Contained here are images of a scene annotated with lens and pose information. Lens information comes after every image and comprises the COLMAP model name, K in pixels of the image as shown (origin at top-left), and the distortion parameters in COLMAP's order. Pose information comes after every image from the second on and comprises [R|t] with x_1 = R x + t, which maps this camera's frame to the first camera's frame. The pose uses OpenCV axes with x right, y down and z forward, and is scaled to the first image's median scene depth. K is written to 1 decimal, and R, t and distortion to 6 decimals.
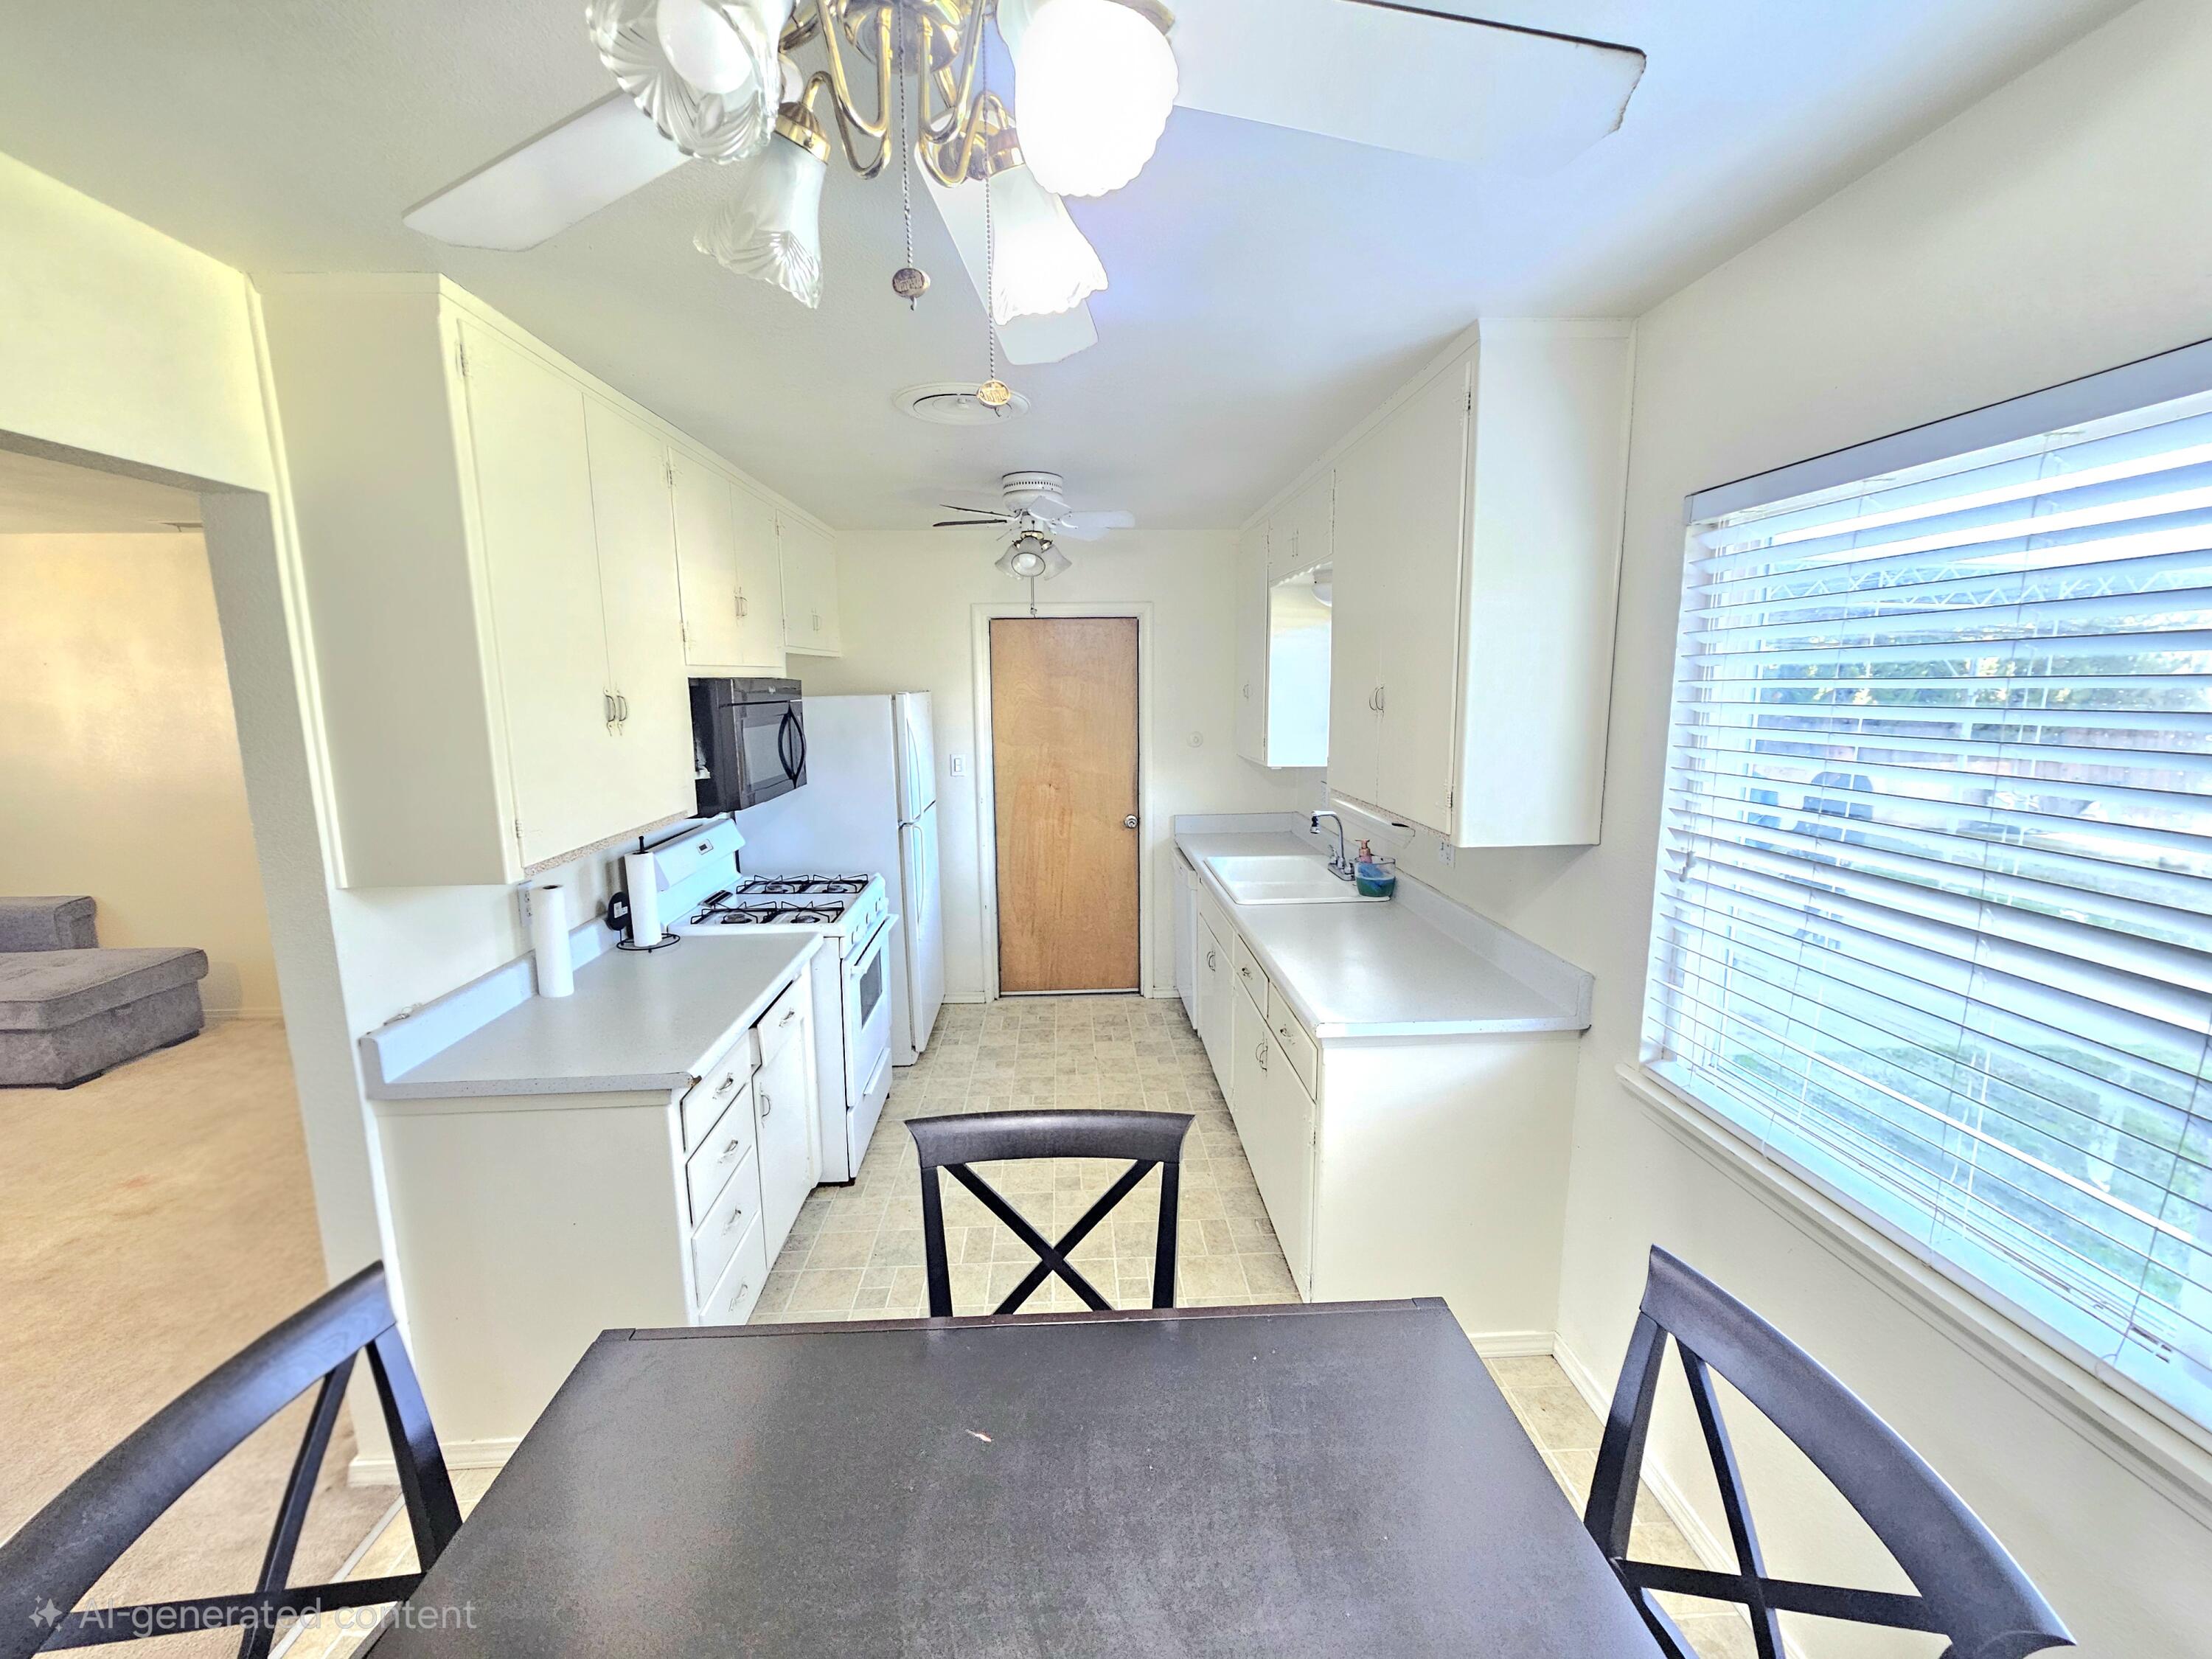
lens RADIAL K [[905.5, 0, 1103.0], [0, 905.5, 827.6], [0, 0, 1]] dist [-0.001505, 0.001371]
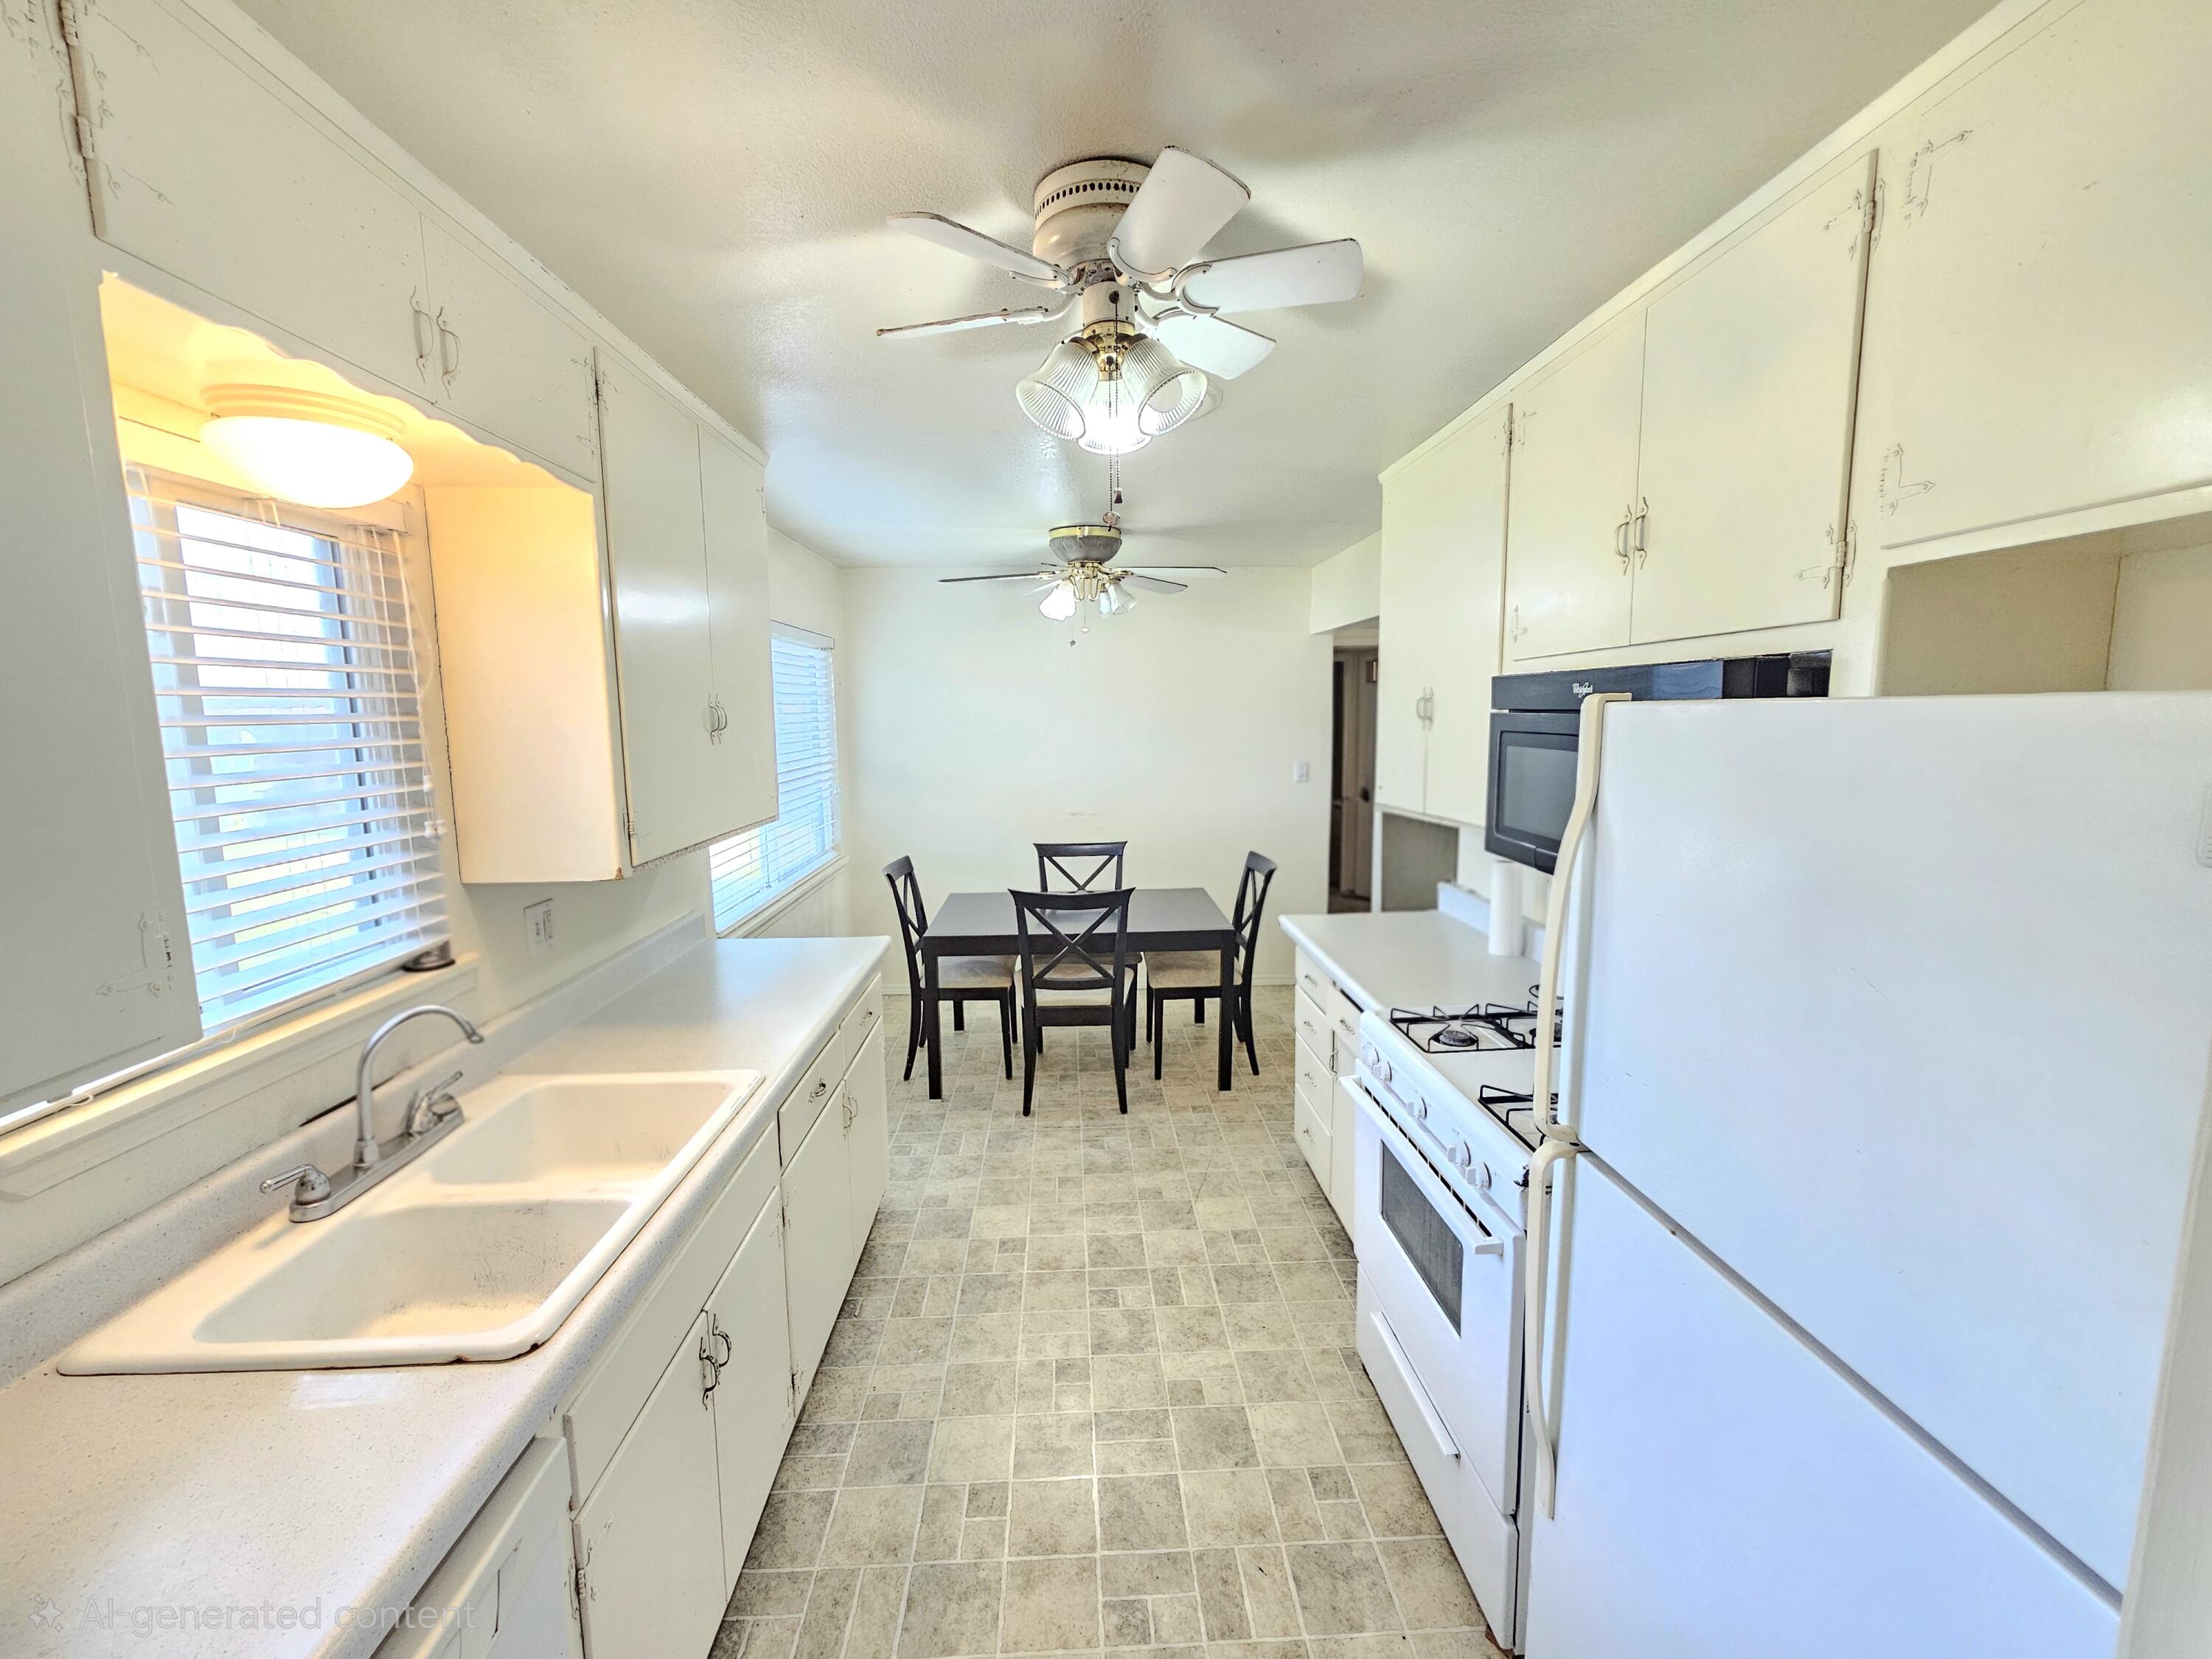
lens RADIAL K [[905.5, 0, 1107.5], [0, 905.5, 827.3], [0, 0, 1]] dist [-0.001505, 0.001371]
pose [[-0.999789, 0.019610, 0.006046, -0.073414], [0.020517, 0.960349, 0.278043, -0.219972], [-0.000354, 0.278108, -0.960550, 1.457359]]
